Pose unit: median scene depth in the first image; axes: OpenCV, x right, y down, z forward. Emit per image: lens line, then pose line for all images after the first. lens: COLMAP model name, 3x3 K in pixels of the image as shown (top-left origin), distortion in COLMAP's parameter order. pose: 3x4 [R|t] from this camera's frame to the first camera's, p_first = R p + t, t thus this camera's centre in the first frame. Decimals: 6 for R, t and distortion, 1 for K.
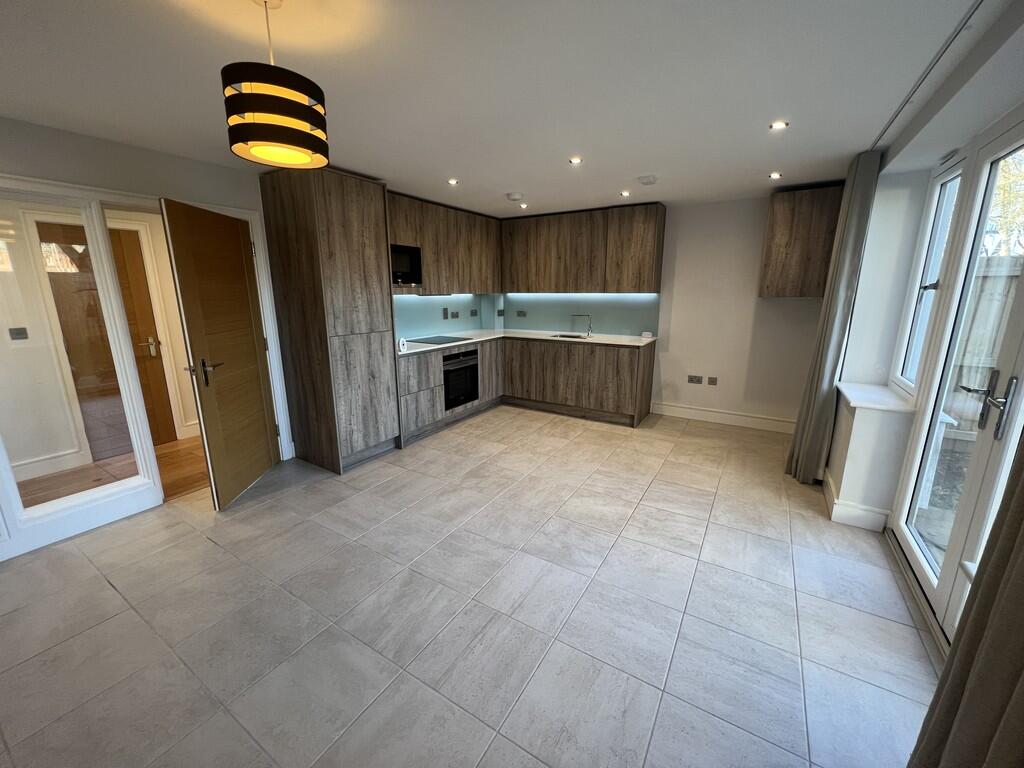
lens RADIAL K [[407.7, 0, 511.8], [0, 407.7, 381.5], [0, 0, 1]] dist [-0.000161, -0.000040]
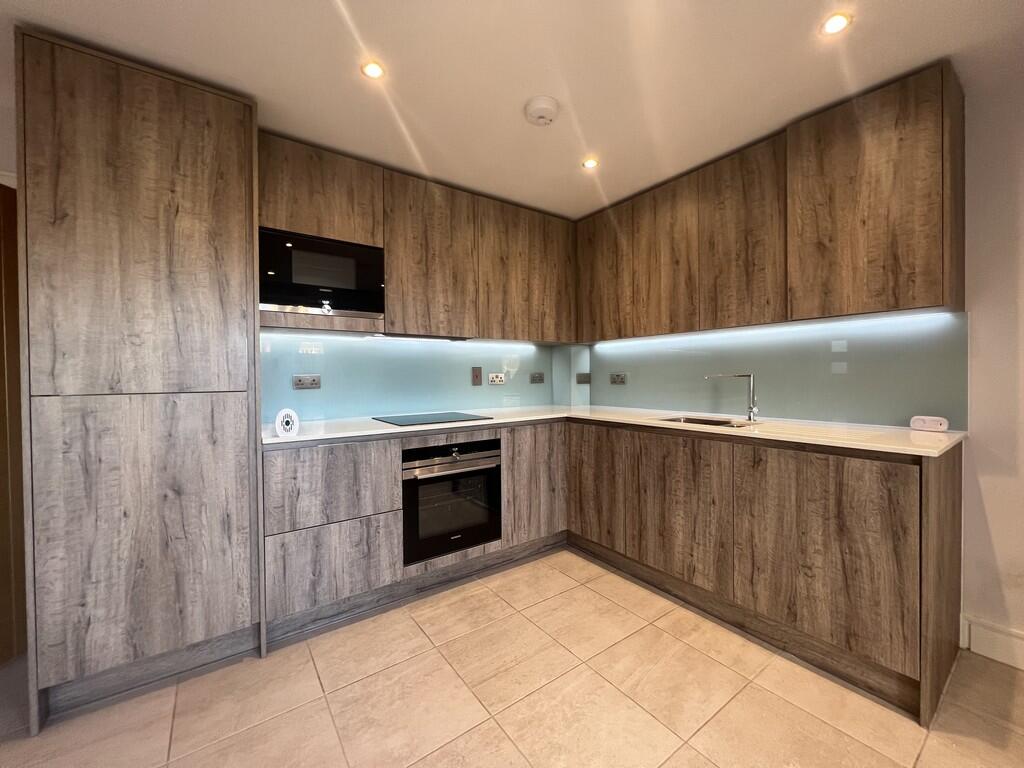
lens RADIAL K [[407.7, 0, 511.8], [0, 407.7, 381.5], [0, 0, 1]] dist [-0.000161, -0.000040]
pose [[0.923648, -0.001659, -0.383238, 0.132564], [-0.076953, 0.978821, -0.189704, -0.056441], [0.375436, 0.204711, 0.903959, 0.551016]]
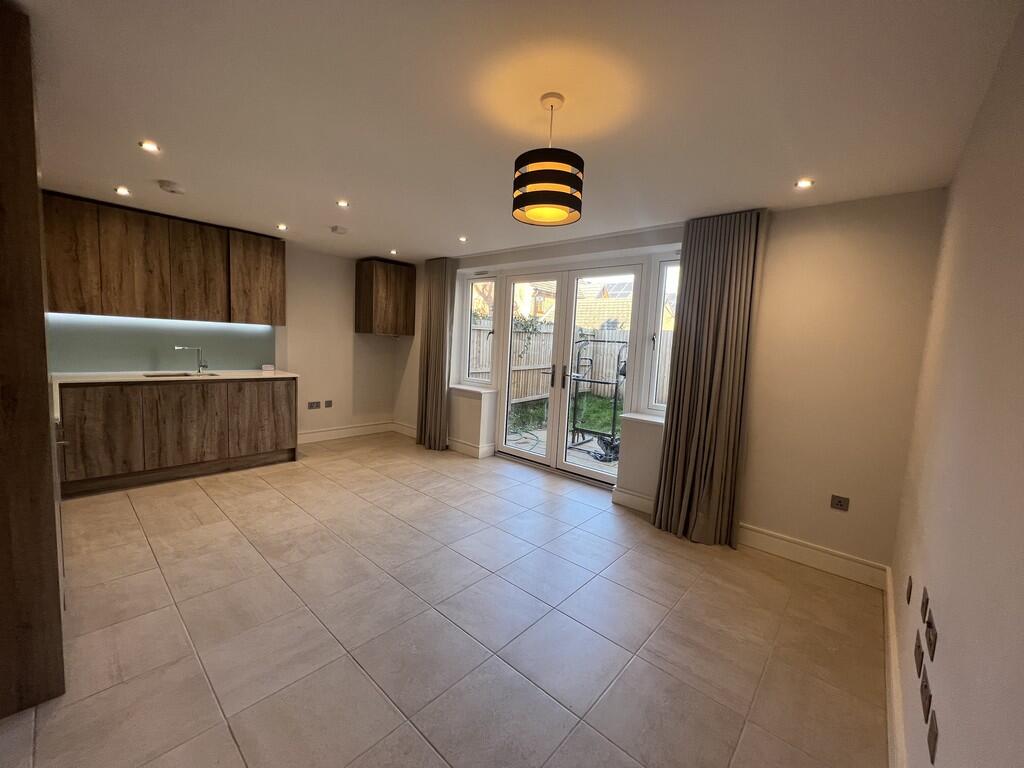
lens RADIAL K [[408.2, 0, 512.0], [0, 408.2, 384.0], [0, 0, 1]] dist [0.000347, 0.000011]
pose [[0.173346, -0.089602, 0.980777, -0.556407], [0.165837, 0.984289, 0.060612, -0.041233], [-0.970798, 0.152142, 0.185482, 0.281211]]
